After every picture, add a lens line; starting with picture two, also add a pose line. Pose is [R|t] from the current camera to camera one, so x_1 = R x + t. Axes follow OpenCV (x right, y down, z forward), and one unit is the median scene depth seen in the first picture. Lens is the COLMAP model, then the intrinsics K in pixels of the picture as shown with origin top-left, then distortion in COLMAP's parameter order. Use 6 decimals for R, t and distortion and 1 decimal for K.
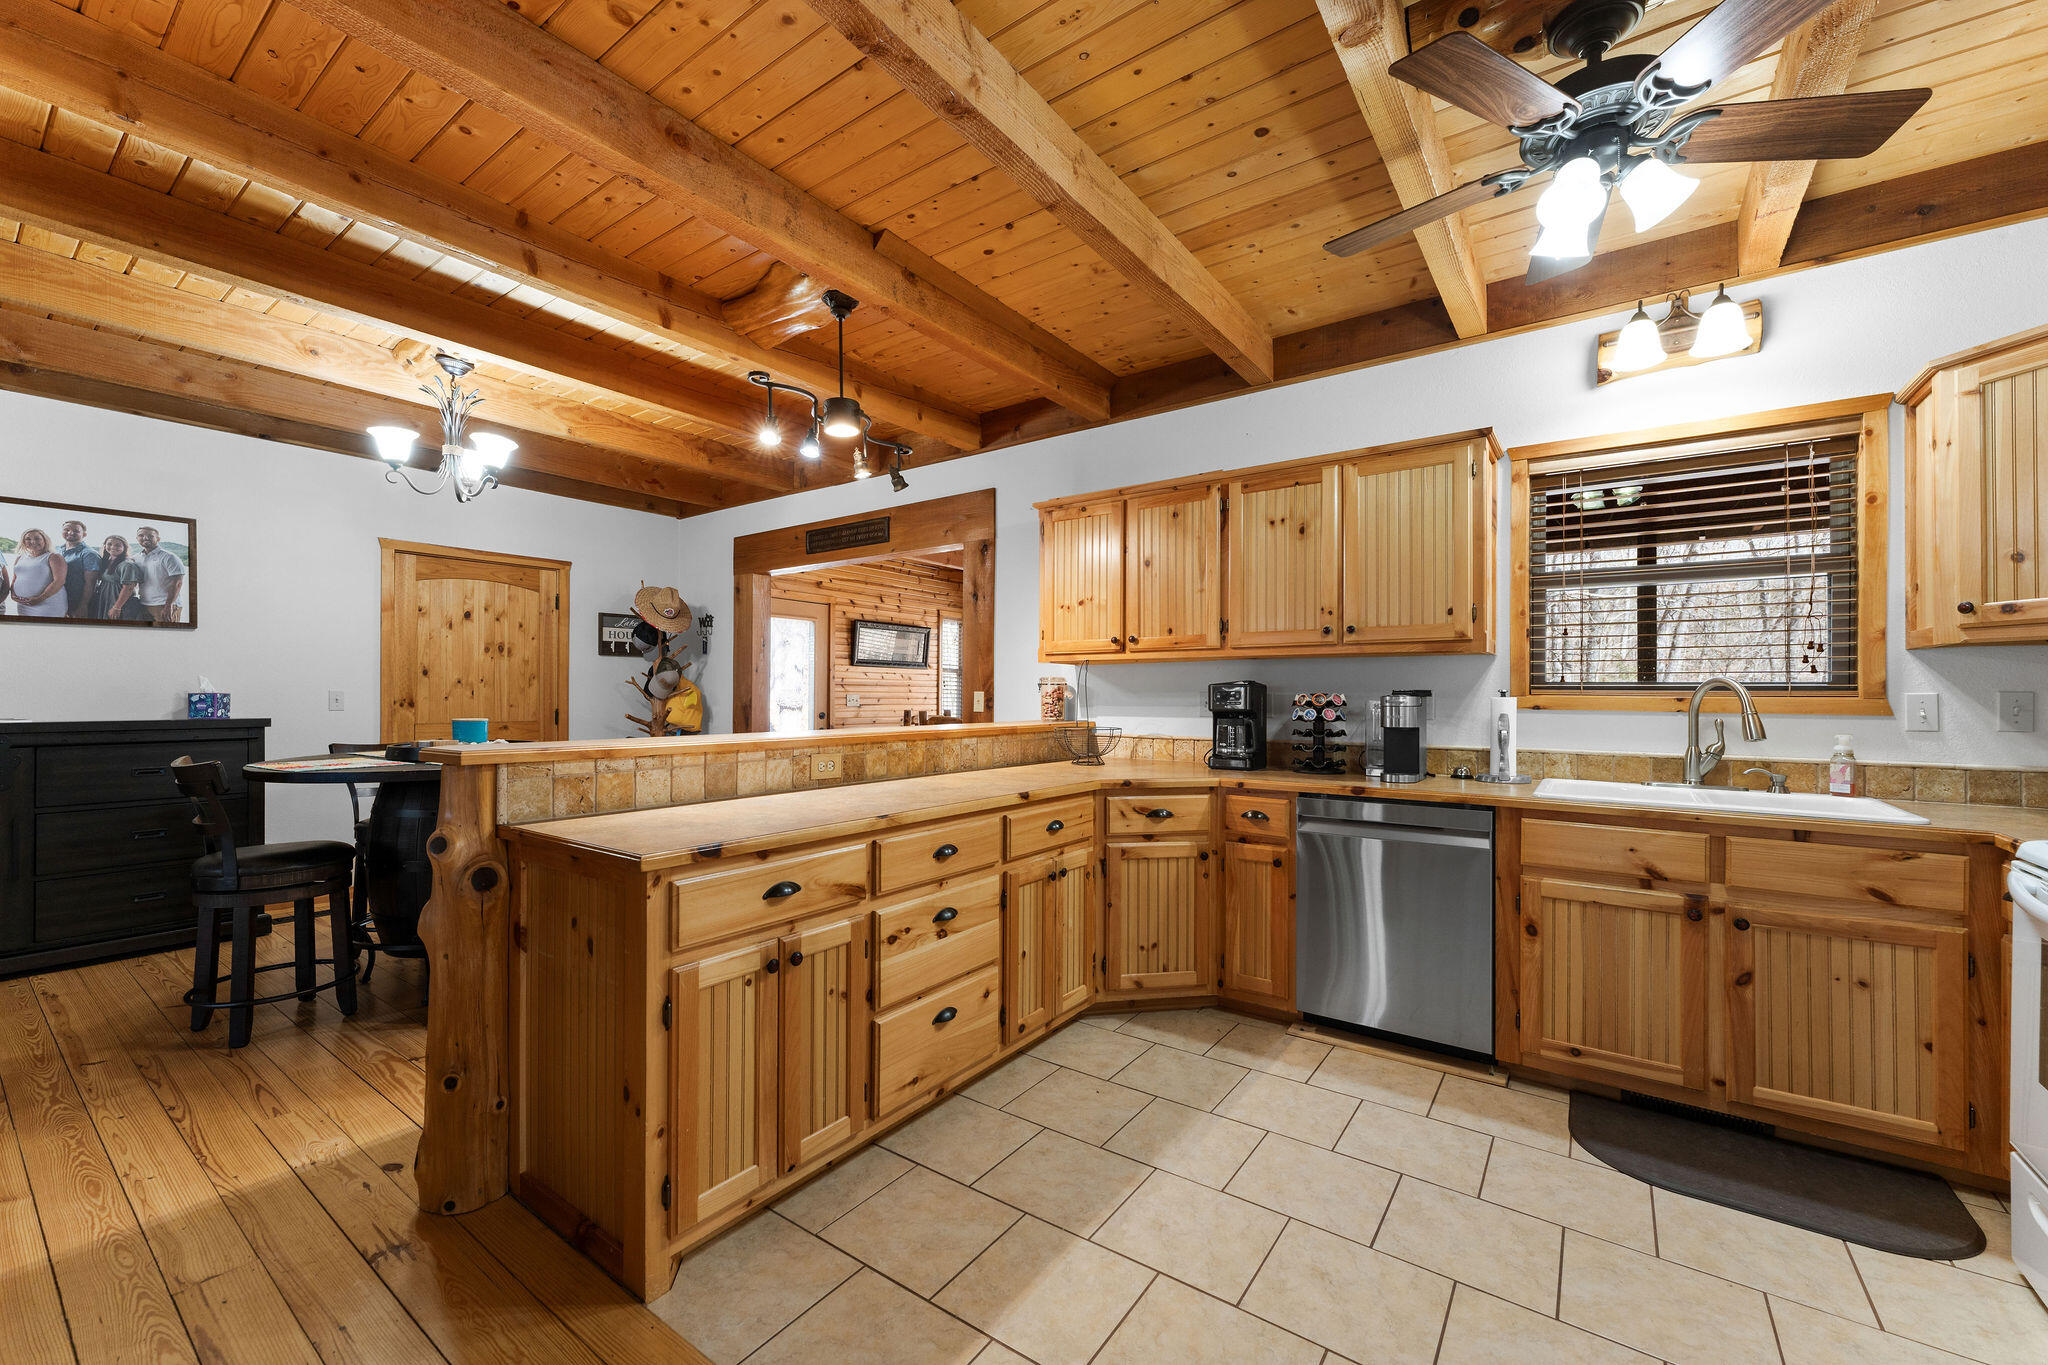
lens RADIAL K [[815.5, 0, 1021.5], [0, 815.5, 688.9], [0, 0, 1]] dist [0.000170, 0.000668]
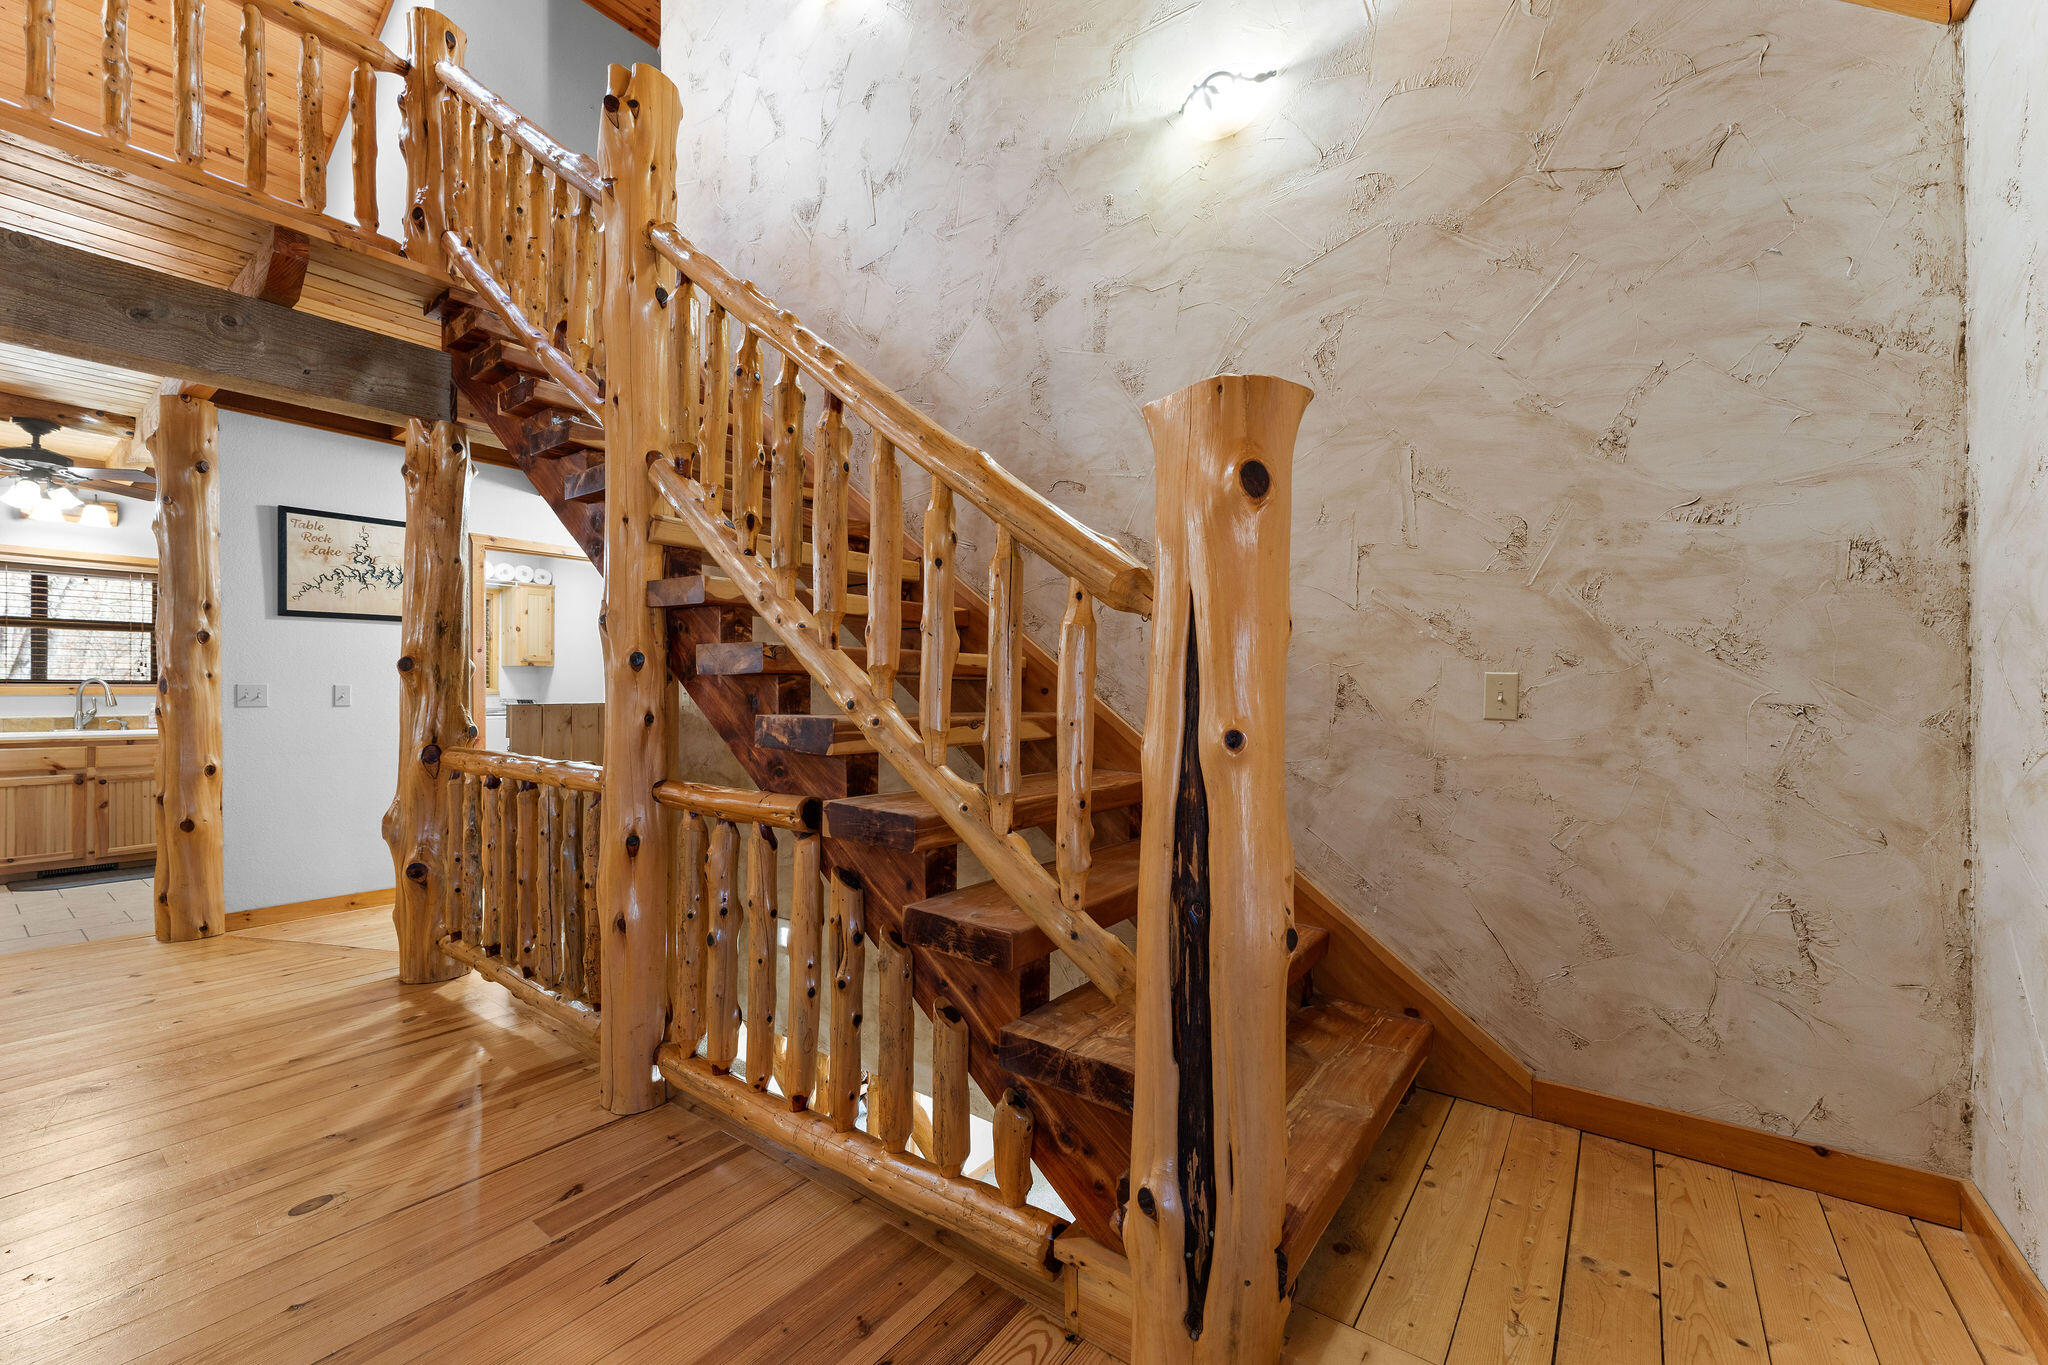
lens RADIAL K [[815.5, 0, 1008.0], [0, 815.5, 682.3], [0, 0, 1]] dist [0.000170, 0.000668]
pose [[0.024700, 0.004802, 0.999683, -1.076655], [-0.006100, 0.999971, -0.004652, -0.005159], [-0.999676, -0.005984, 0.024728, -1.273488]]
